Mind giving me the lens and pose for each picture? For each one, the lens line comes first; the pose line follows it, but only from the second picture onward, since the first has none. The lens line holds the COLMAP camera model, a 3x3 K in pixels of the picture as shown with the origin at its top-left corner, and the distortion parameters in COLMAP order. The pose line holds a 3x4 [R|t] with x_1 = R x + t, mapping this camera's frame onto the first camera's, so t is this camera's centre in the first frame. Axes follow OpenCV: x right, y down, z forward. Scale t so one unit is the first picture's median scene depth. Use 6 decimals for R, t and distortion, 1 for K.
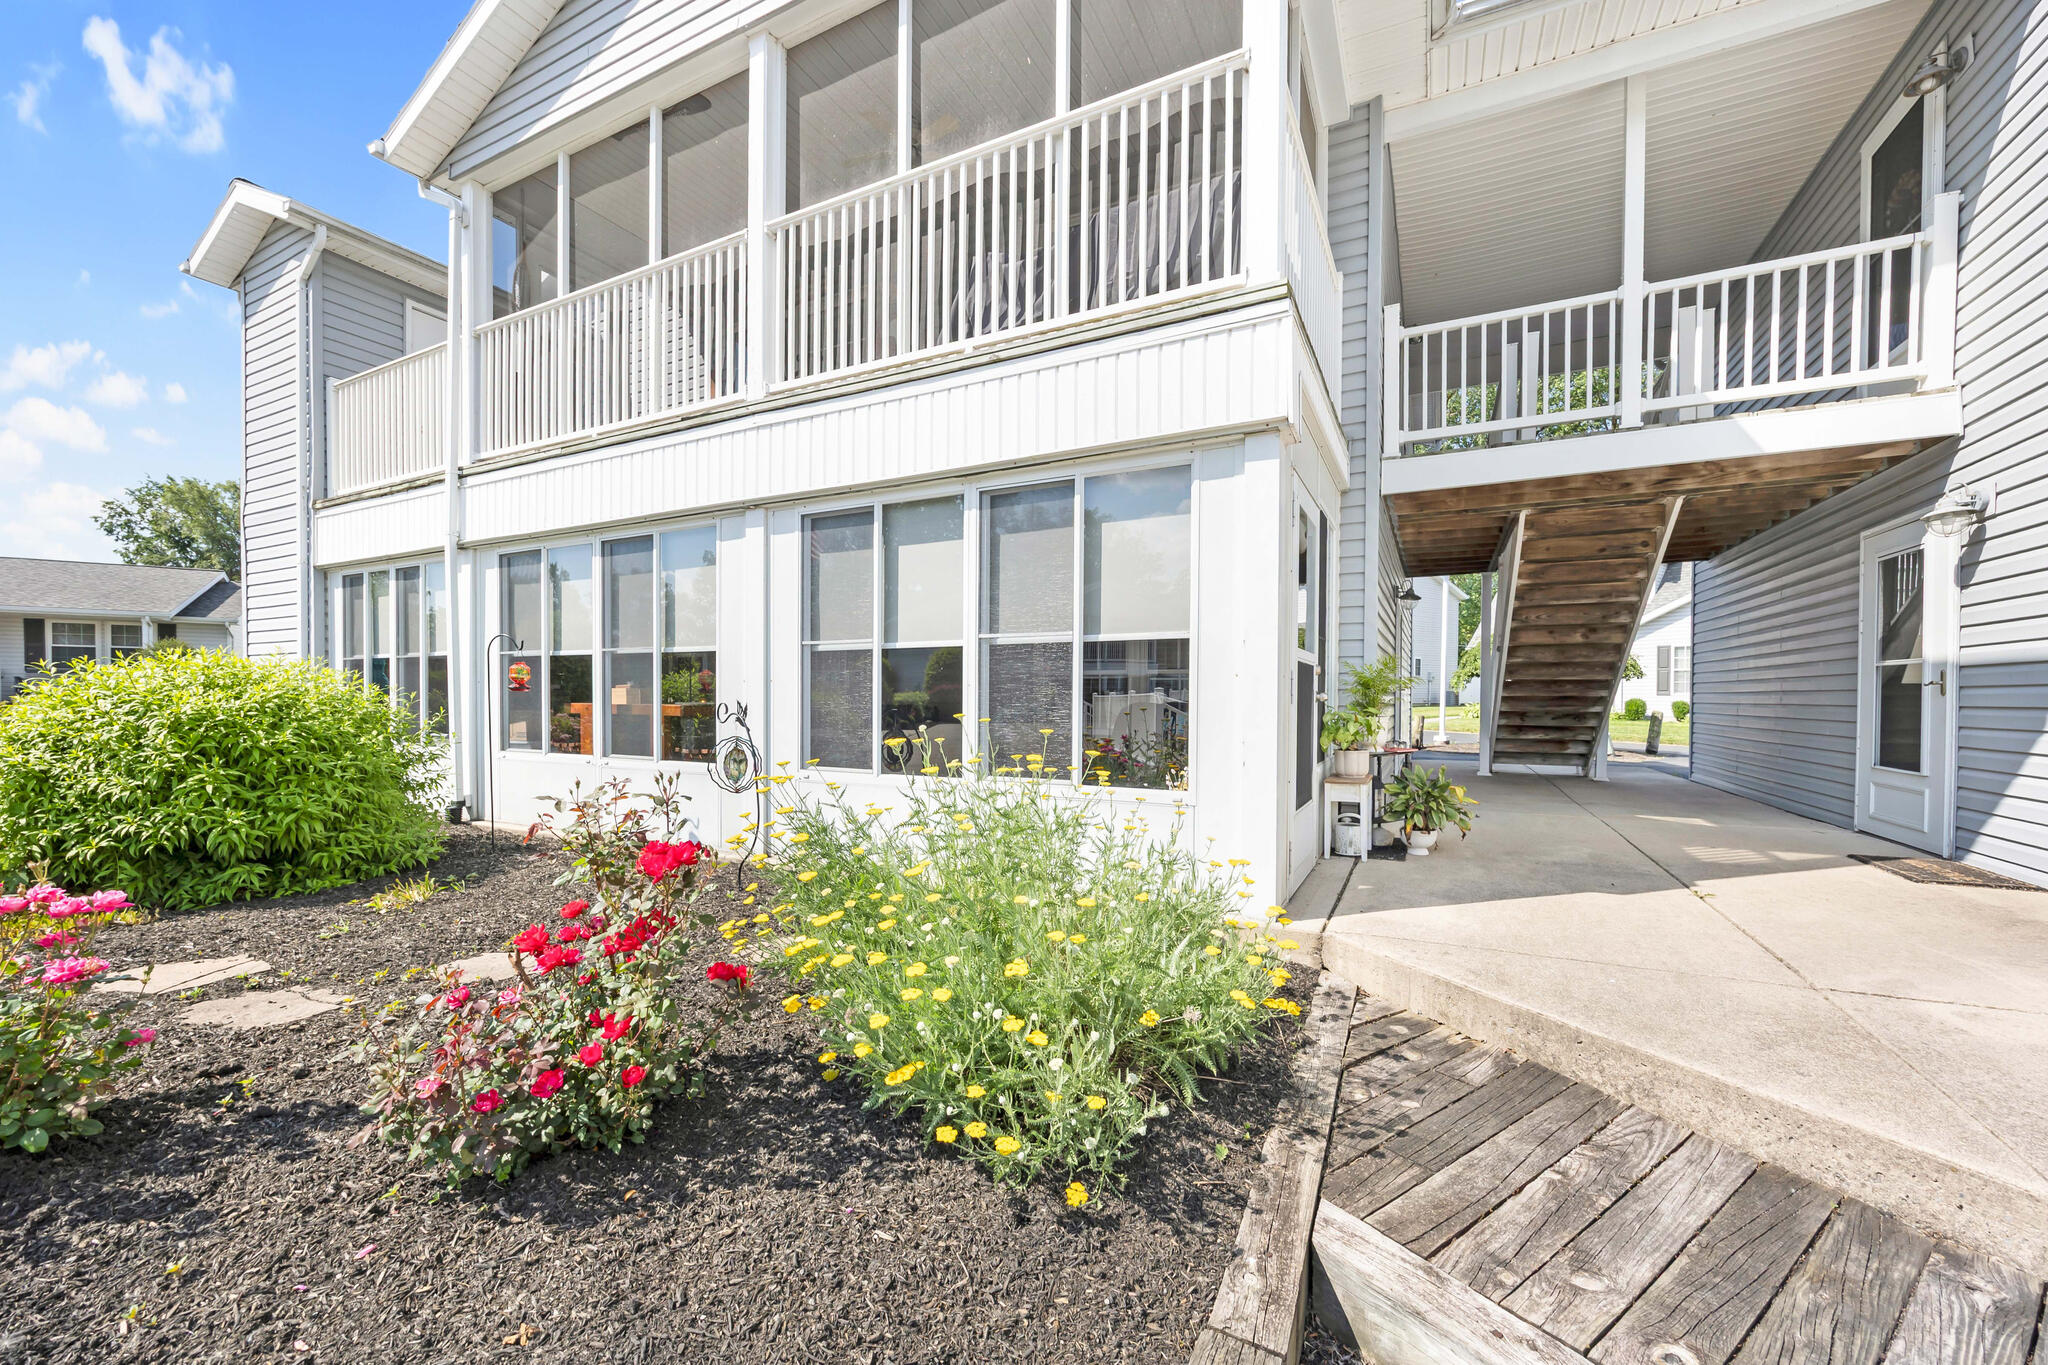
lens RADIAL K [[793.3, 0, 1023.4], [0, 793.3, 683.0], [0, 0, 1]] dist [0.002343, 0.000138]
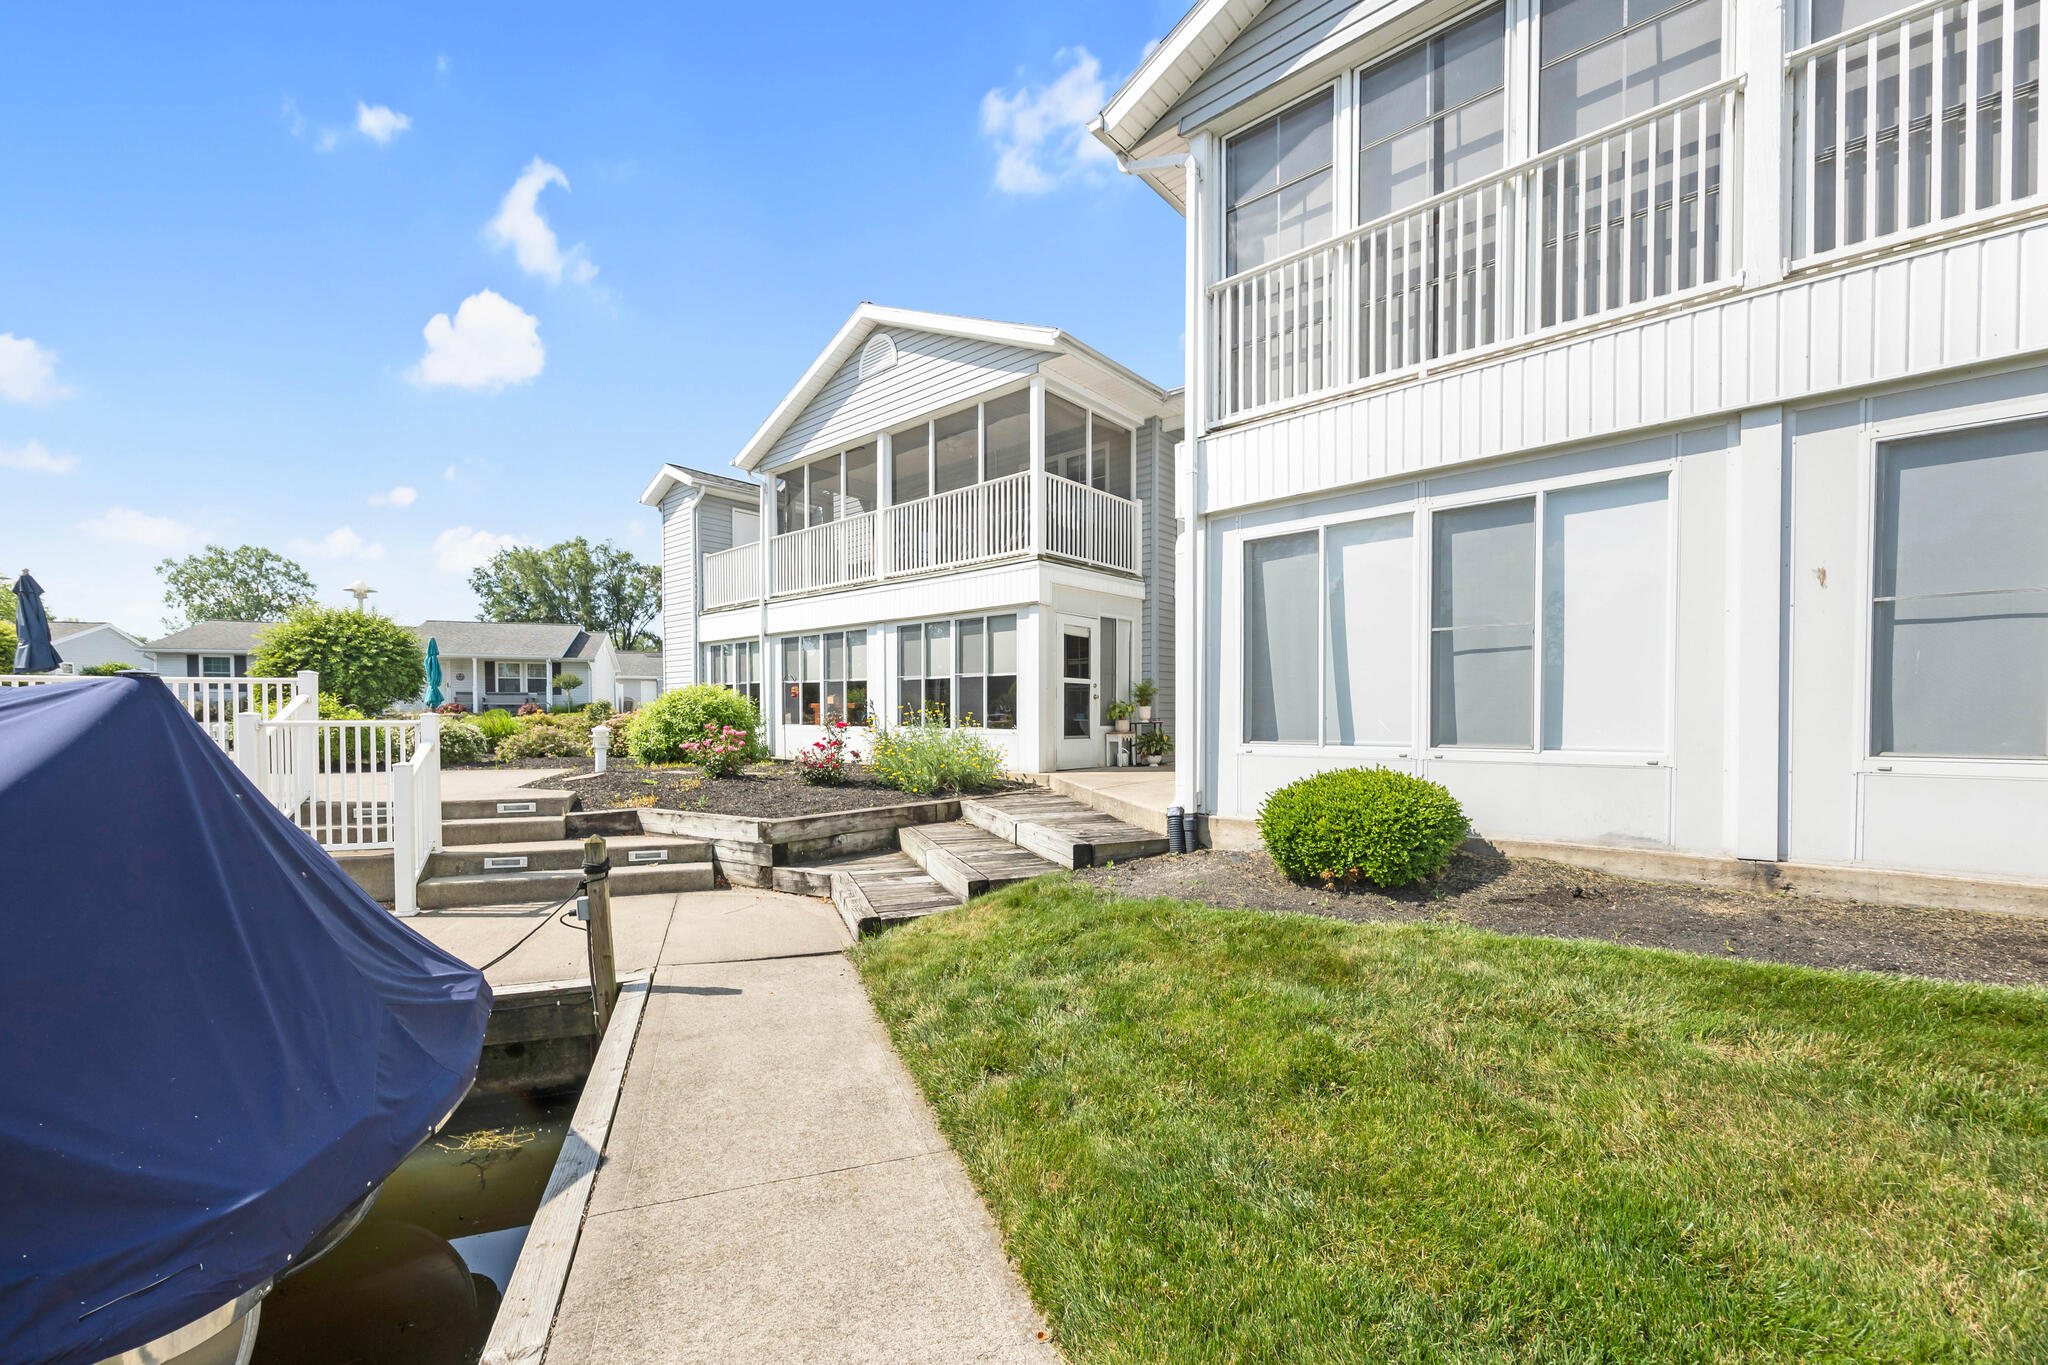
lens RADIAL K [[793.3, 0, 1024.8], [0, 793.3, 691.7], [0, 0, 1]] dist [0.002343, 0.000138]
pose [[0.974240, -0.008949, -0.225336, 0.577759], [0.006291, 0.999902, -0.012512, 0.024716], [0.225426, 0.010772, 0.974201, -1.152271]]
